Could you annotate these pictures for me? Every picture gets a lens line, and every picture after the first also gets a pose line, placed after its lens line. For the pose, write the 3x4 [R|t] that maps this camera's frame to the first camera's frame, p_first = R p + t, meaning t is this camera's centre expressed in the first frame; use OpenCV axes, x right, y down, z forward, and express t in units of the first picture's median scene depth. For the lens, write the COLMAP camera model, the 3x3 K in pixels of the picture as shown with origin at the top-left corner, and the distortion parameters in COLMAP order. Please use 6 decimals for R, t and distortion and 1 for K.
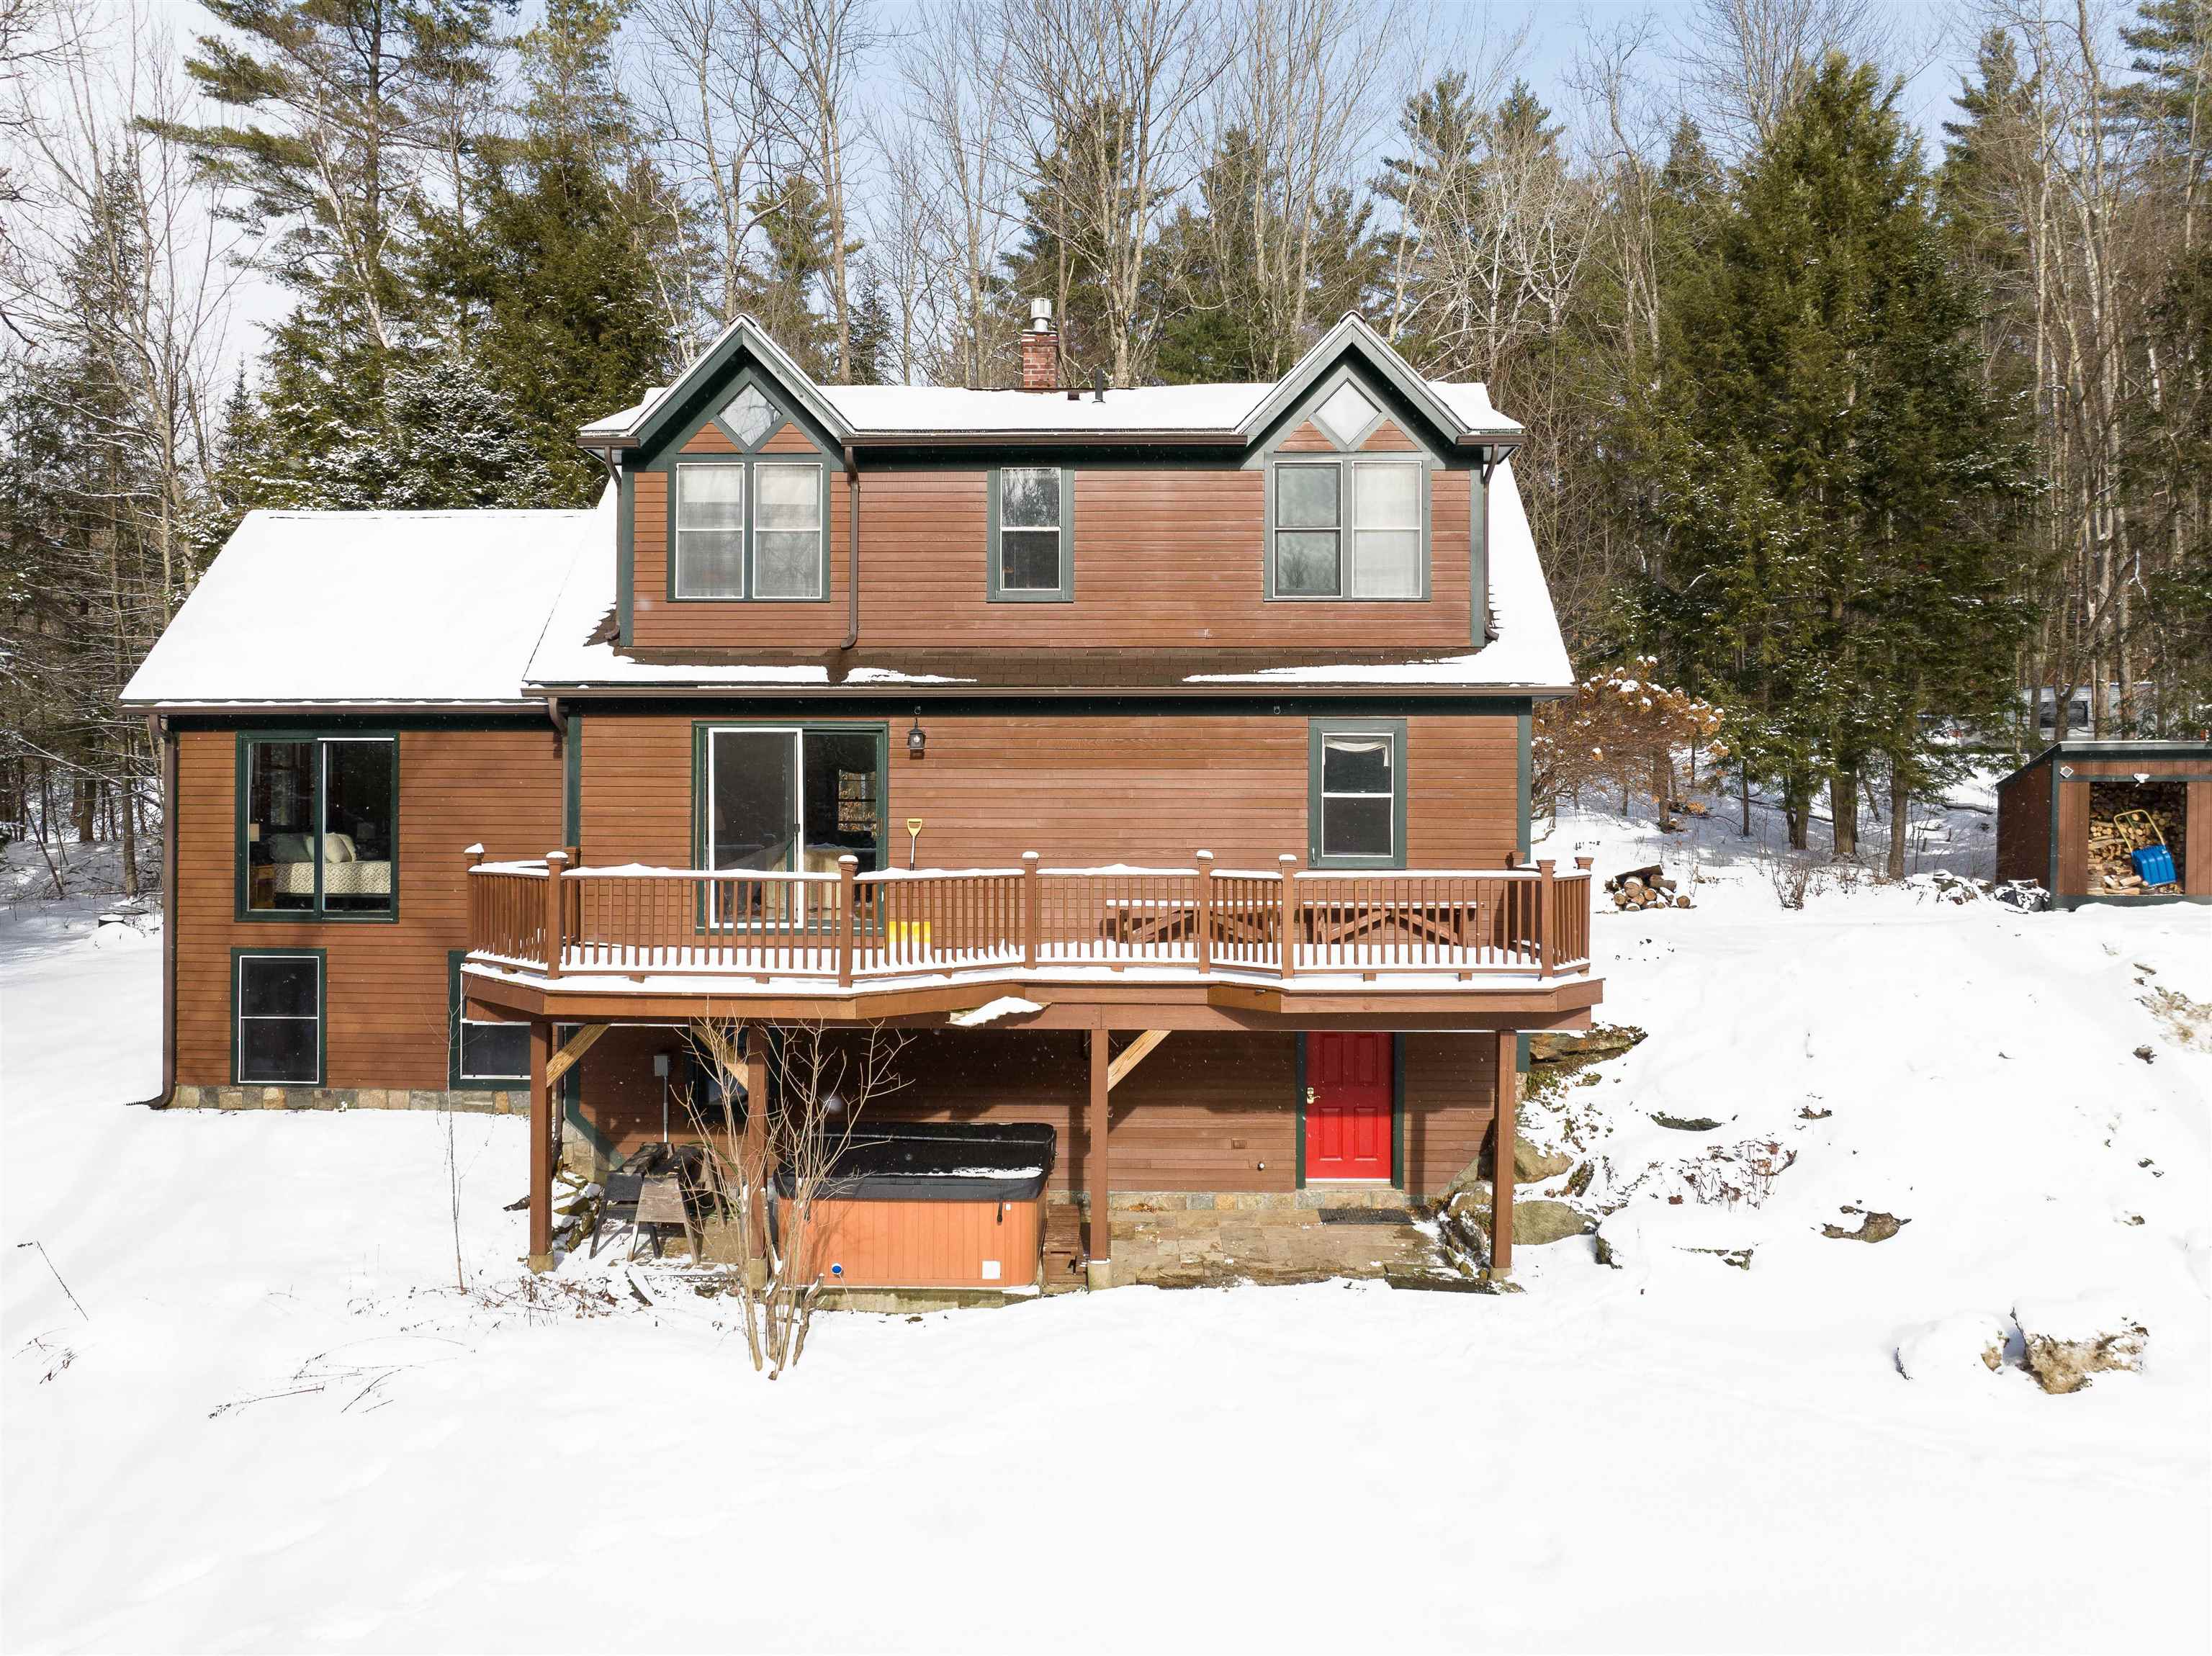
lens RADIAL K [[1562.4, 0, 1100.7], [0, 1562.4, 824.6], [0, 0, 1]] dist [-0.013898, -0.000939]
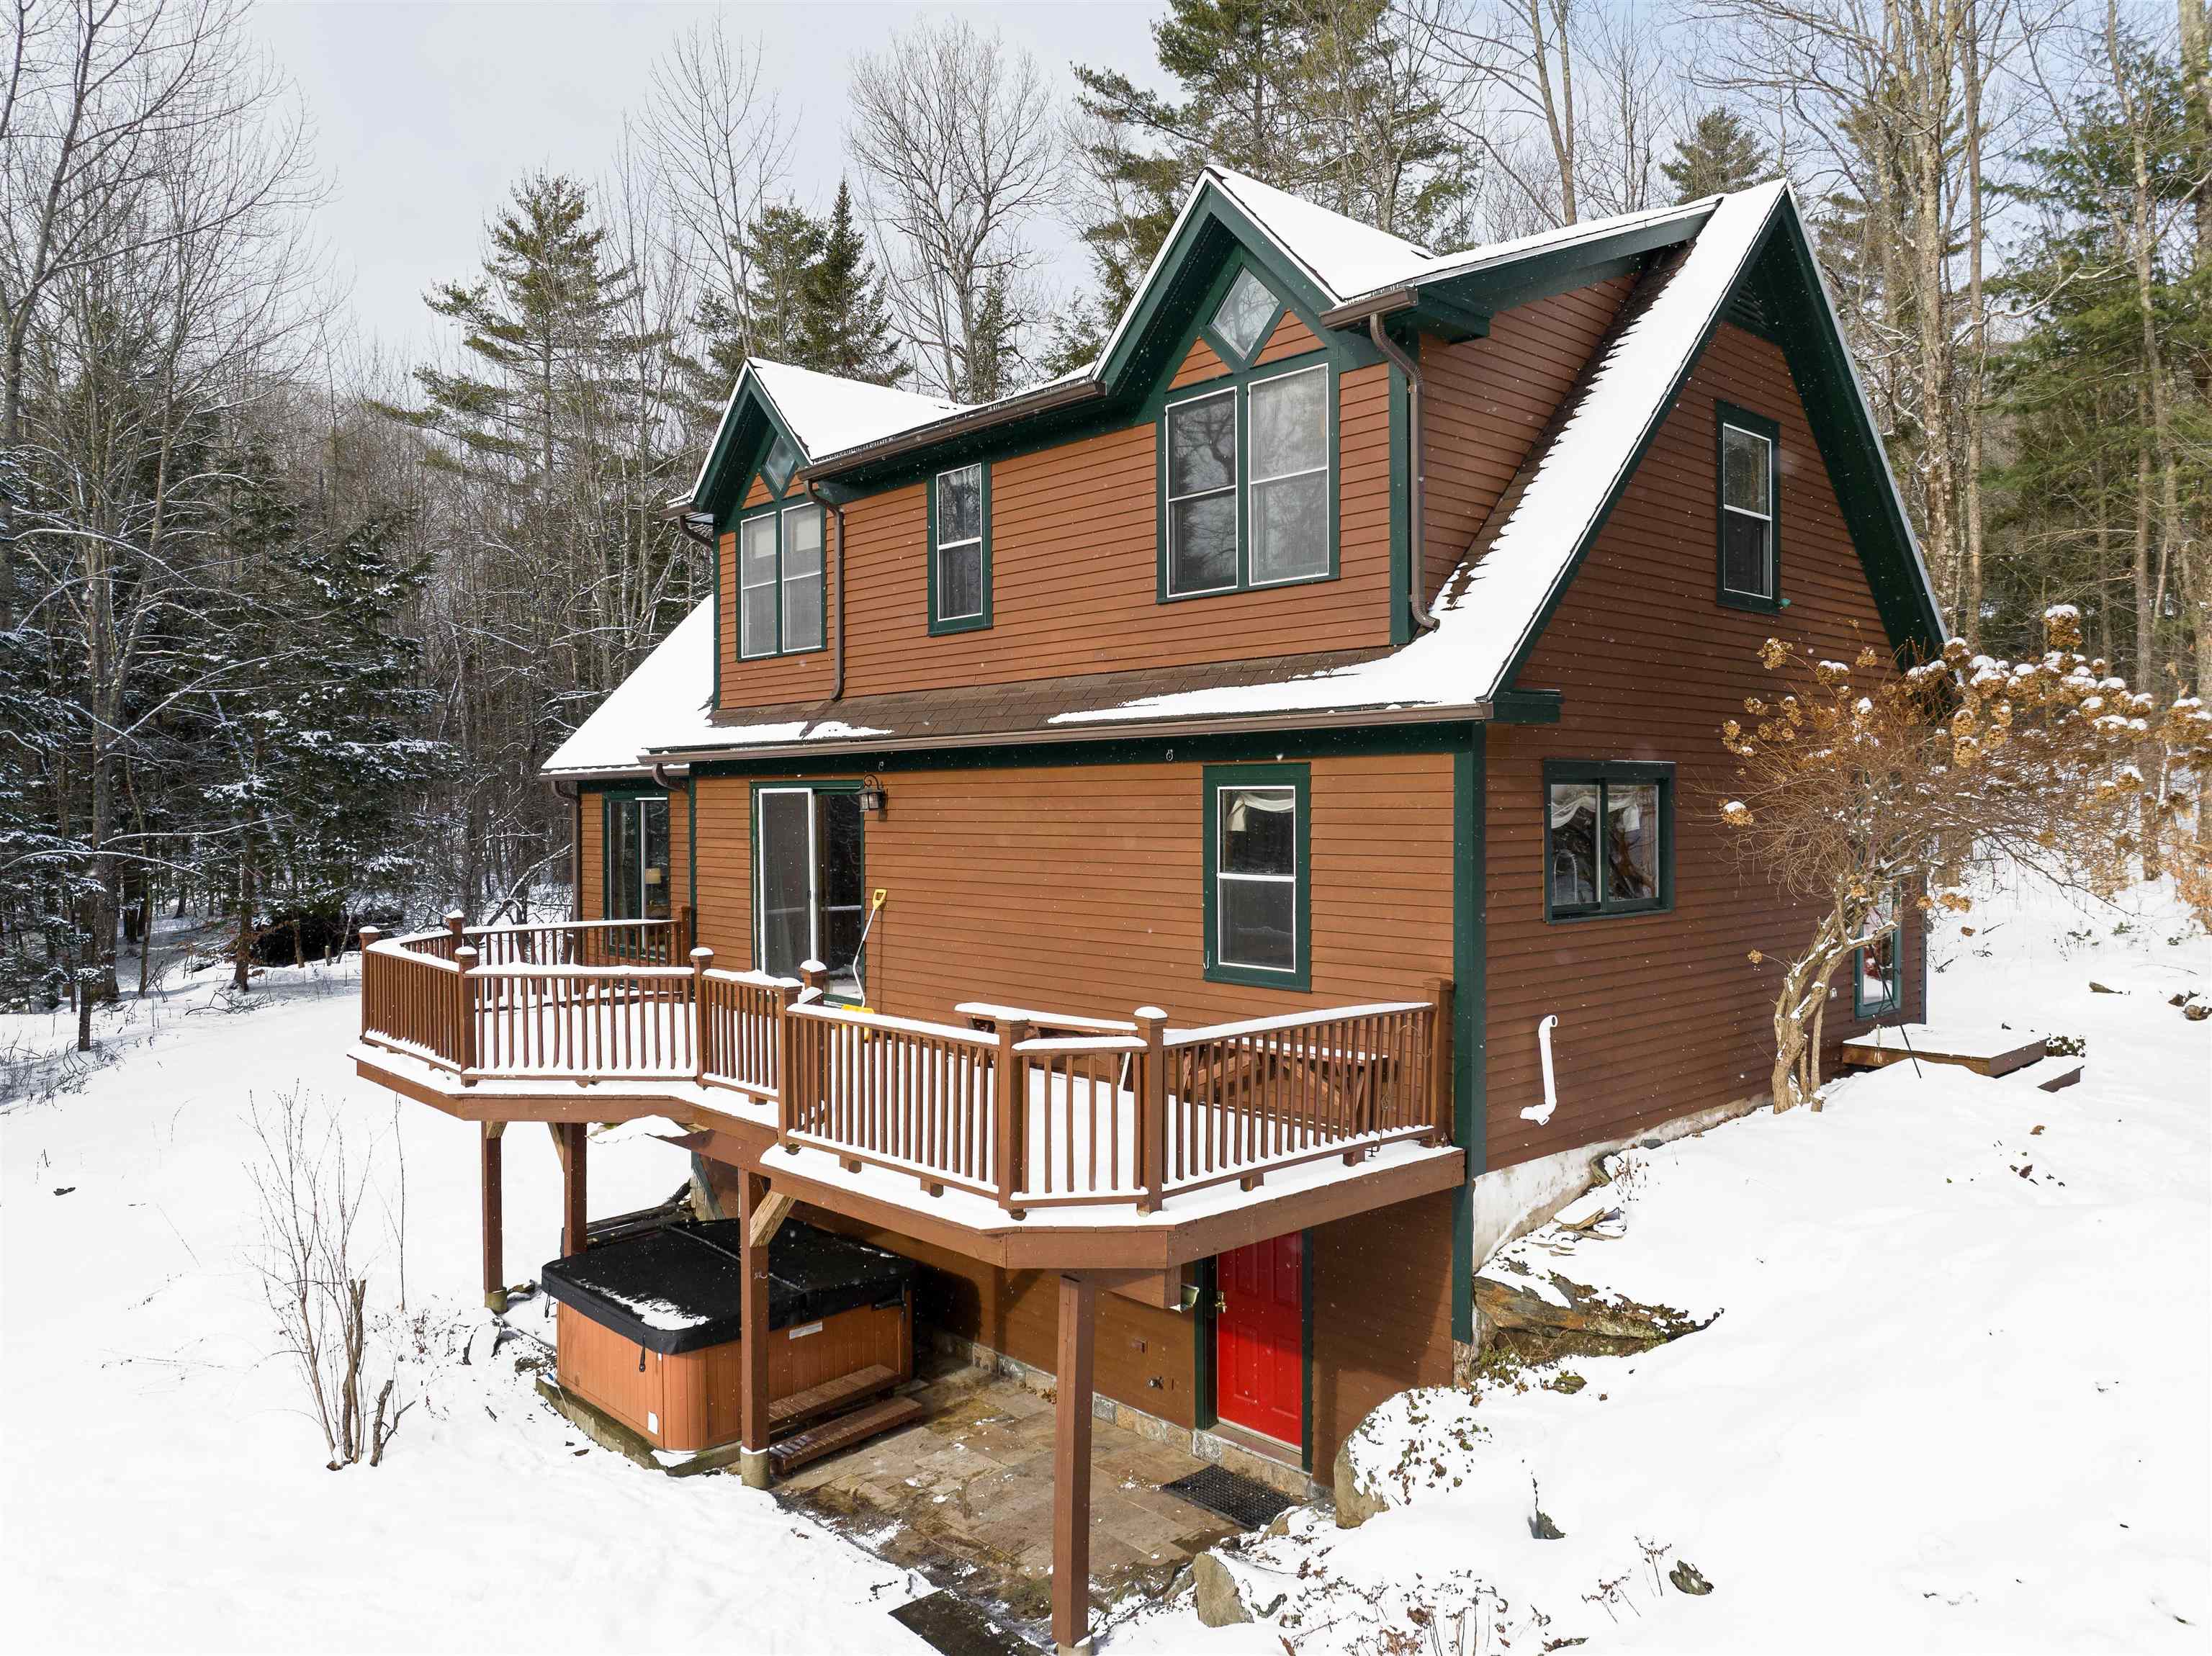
lens RADIAL K [[1562.4, 0, 1104.1], [0, 1562.4, 829.4], [0, 0, 1]] dist [-0.013898, -0.000939]
pose [[0.692151, 0.006461, -0.721724, 0.608992], [0.002957, 0.999926, 0.011787, -0.047910], [0.721747, -0.010292, 0.692080, 0.481324]]
